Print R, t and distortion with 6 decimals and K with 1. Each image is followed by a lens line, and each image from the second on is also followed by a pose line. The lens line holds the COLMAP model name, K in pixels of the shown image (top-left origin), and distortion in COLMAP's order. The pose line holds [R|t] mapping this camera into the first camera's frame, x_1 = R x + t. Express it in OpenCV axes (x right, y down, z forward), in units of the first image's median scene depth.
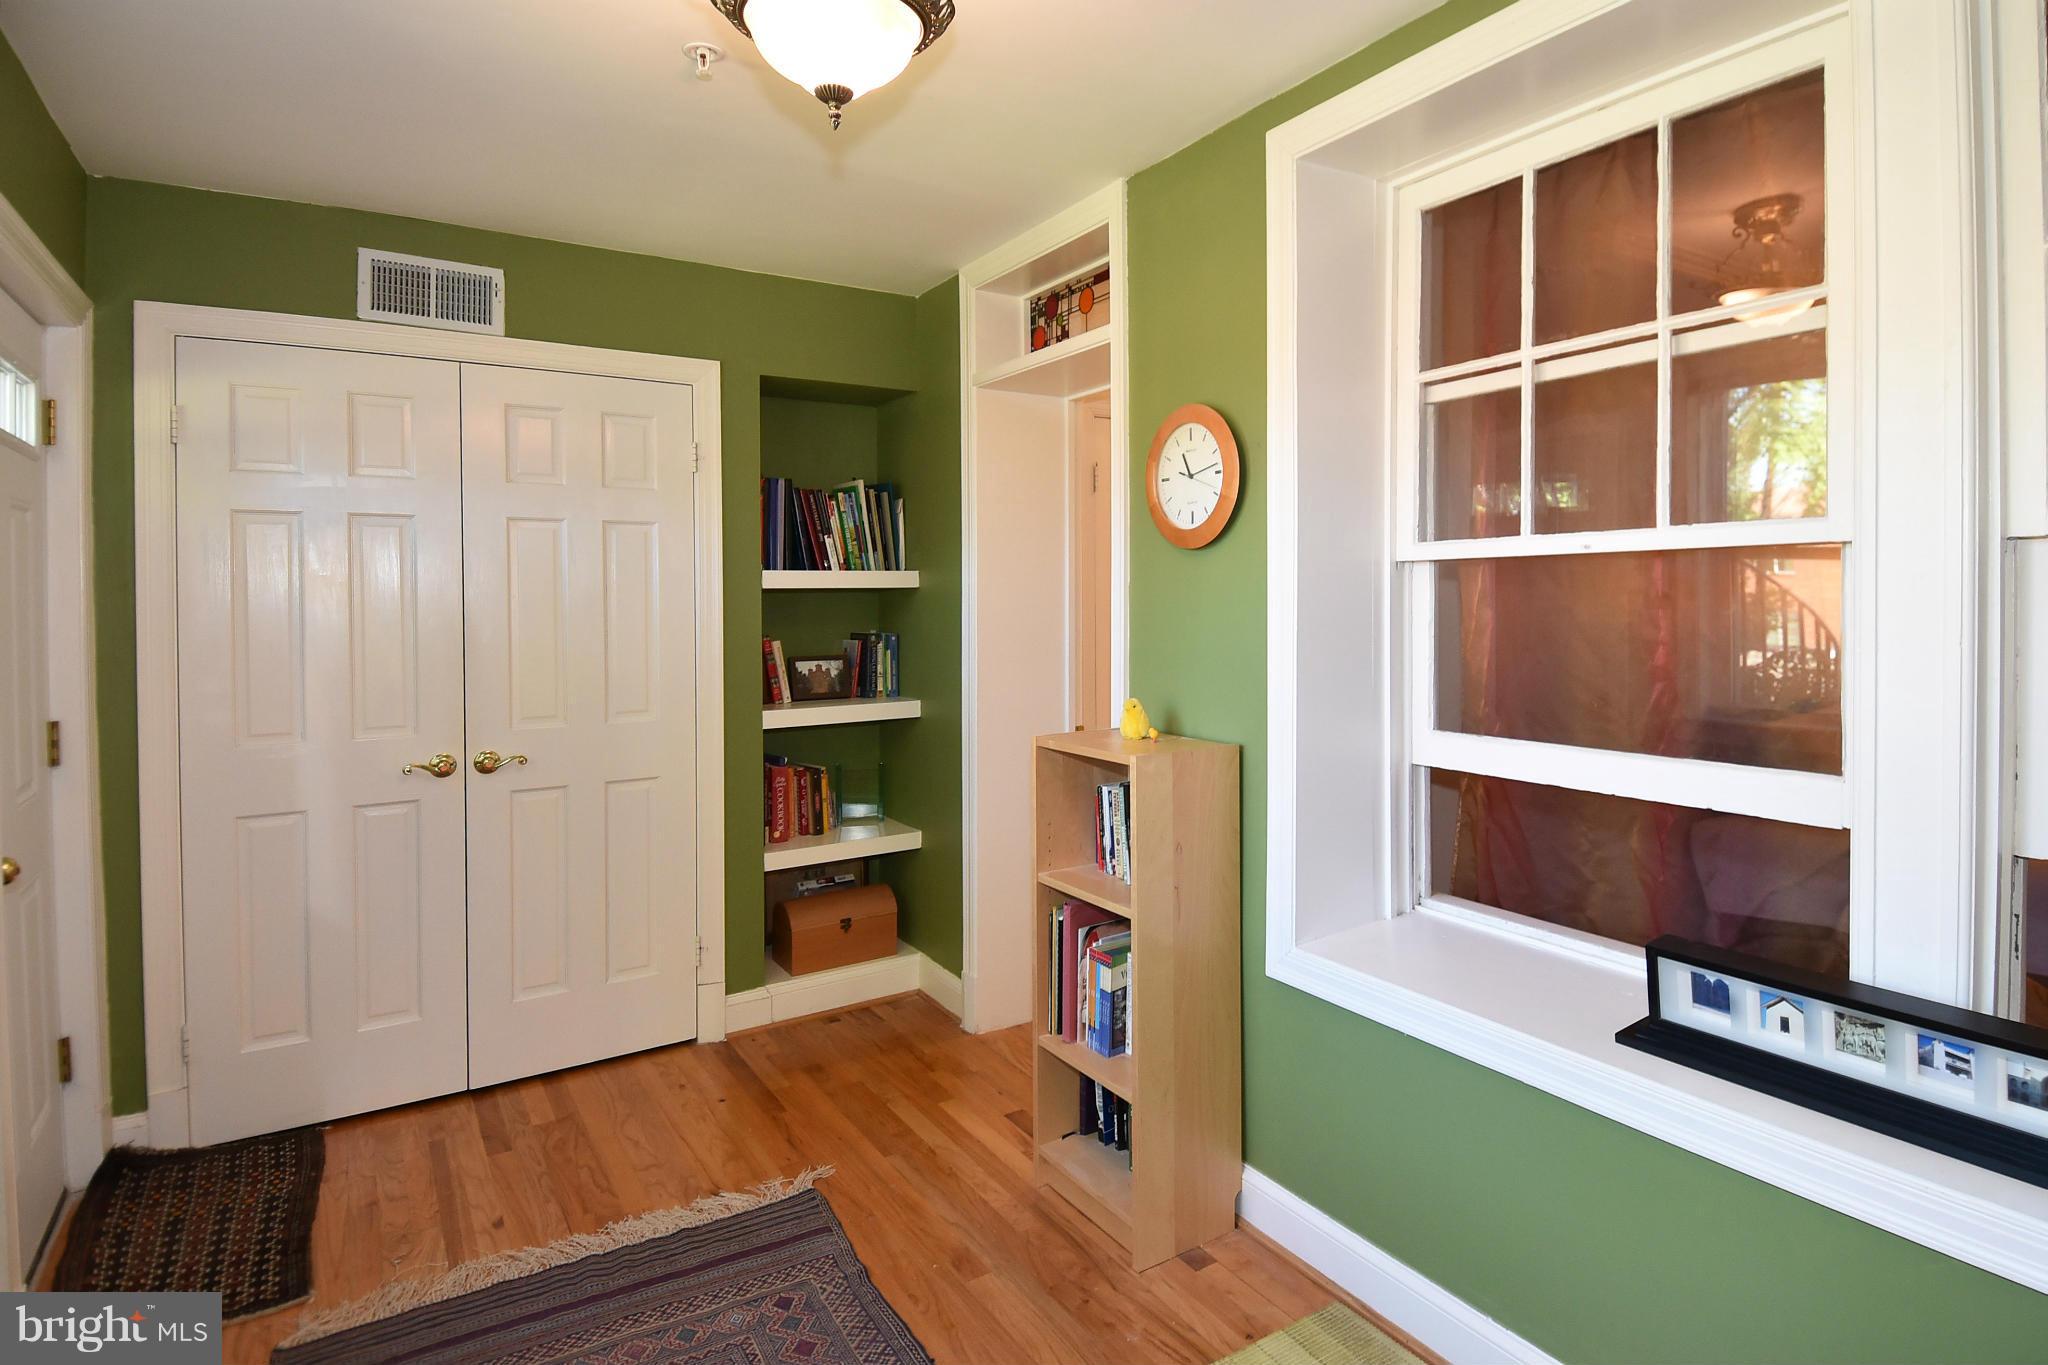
lens RADIAL K [[1075.8, 0, 1072.2], [0, 1075.8, 657.2], [0, 0, 1]] dist [0.062078, -0.061176]
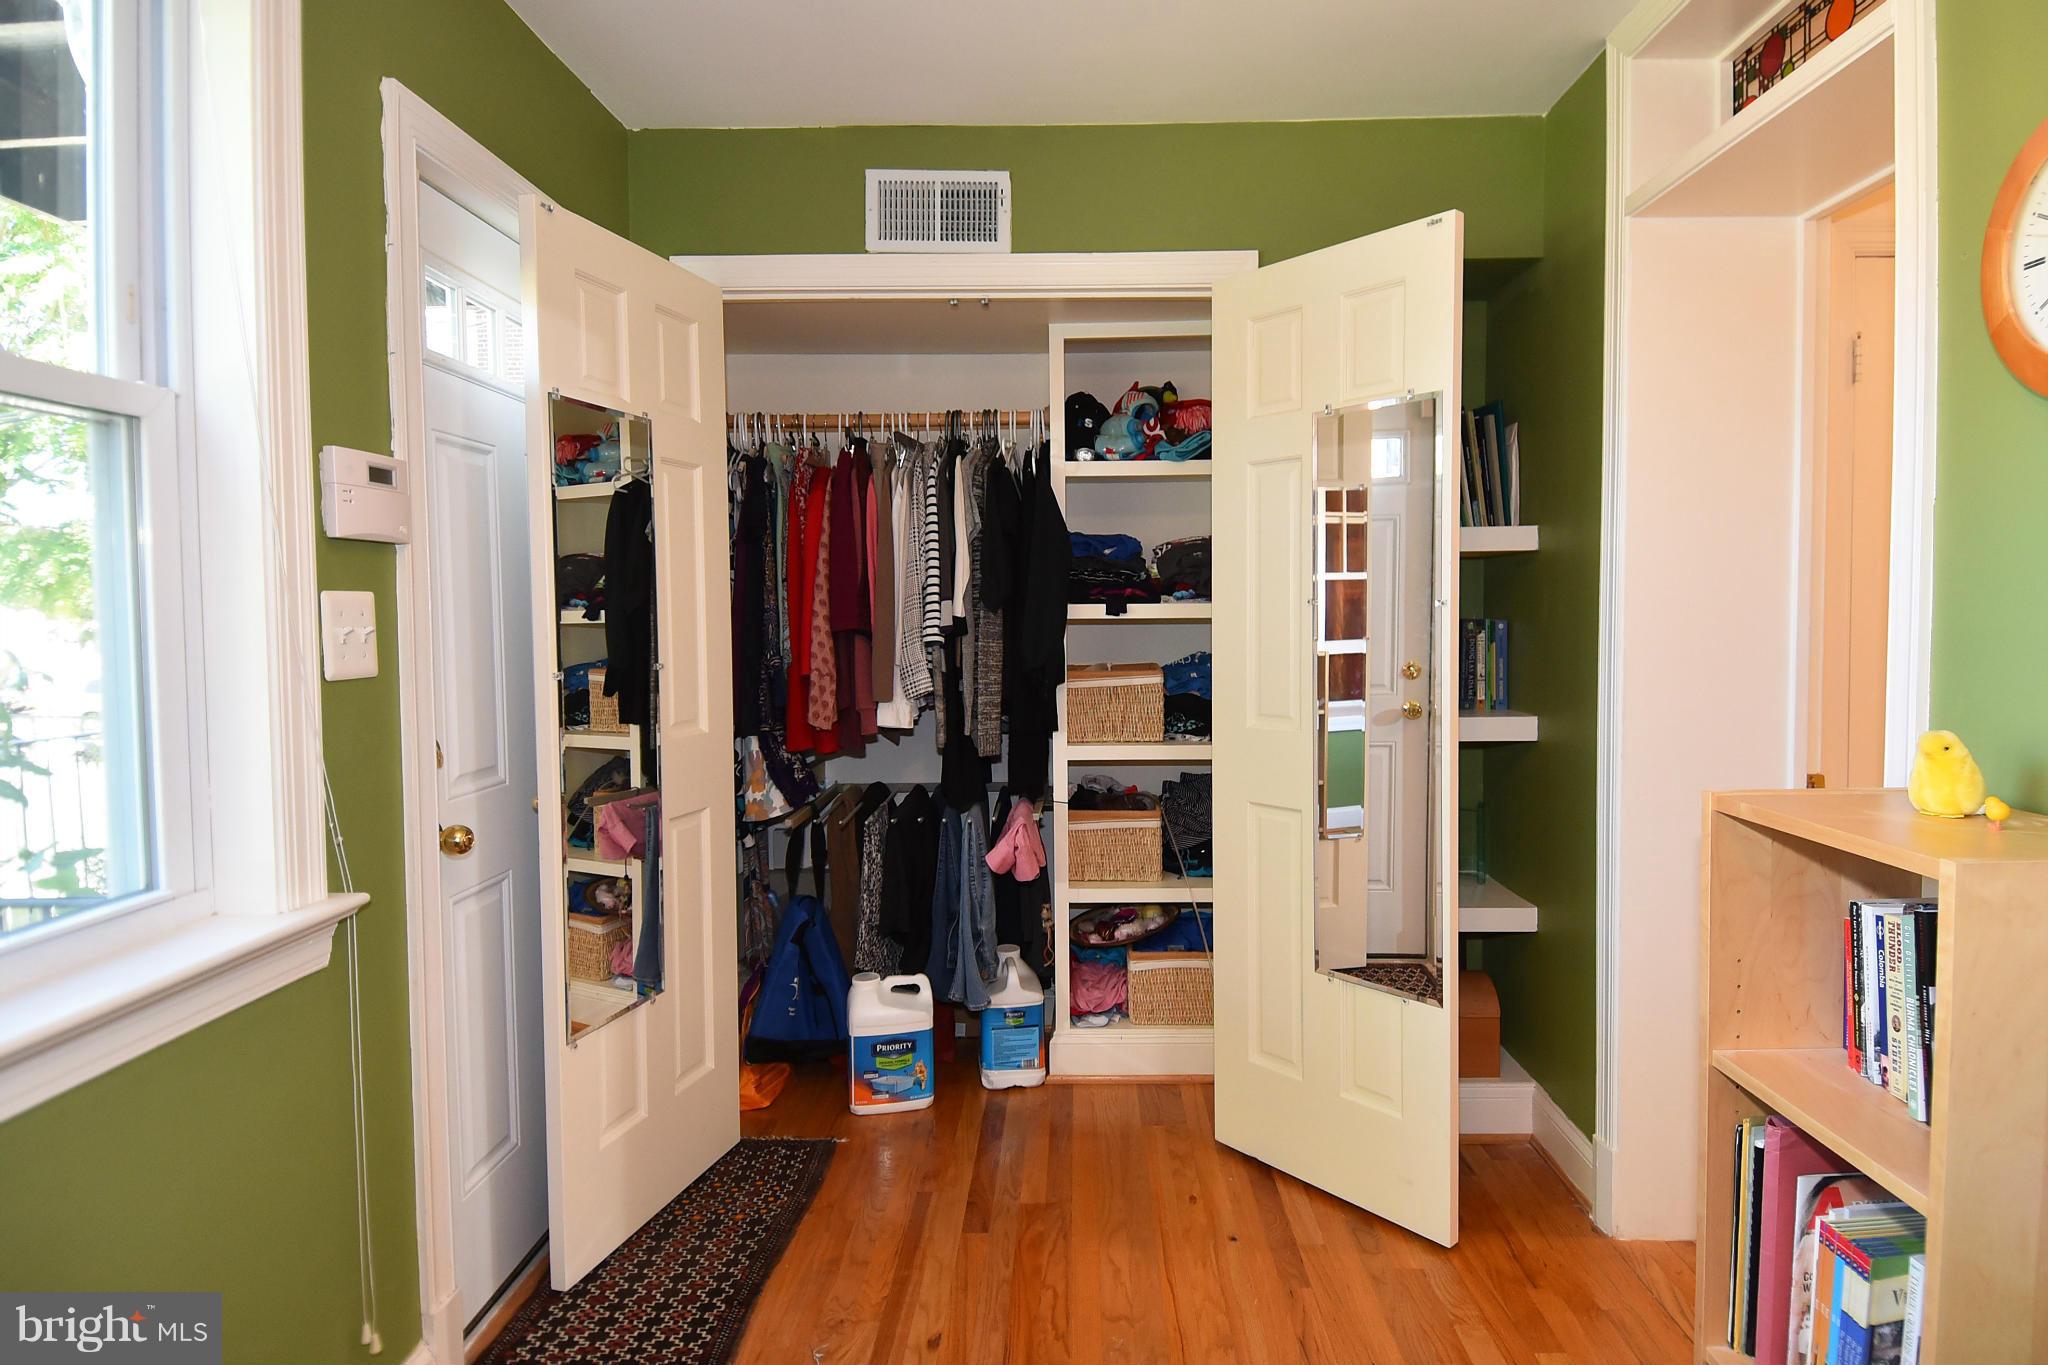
lens RADIAL K [[1239.6, 0, 1026.4], [0, 1239.6, 642.2], [0, 0, 1]] dist [0.074951, -0.079776]
pose [[0.848114, 0.023674, -0.529285, 0.005499], [-0.031522, 0.999486, -0.005806, 0.012585], [0.528875, 0.021609, 0.848424, 0.263873]]
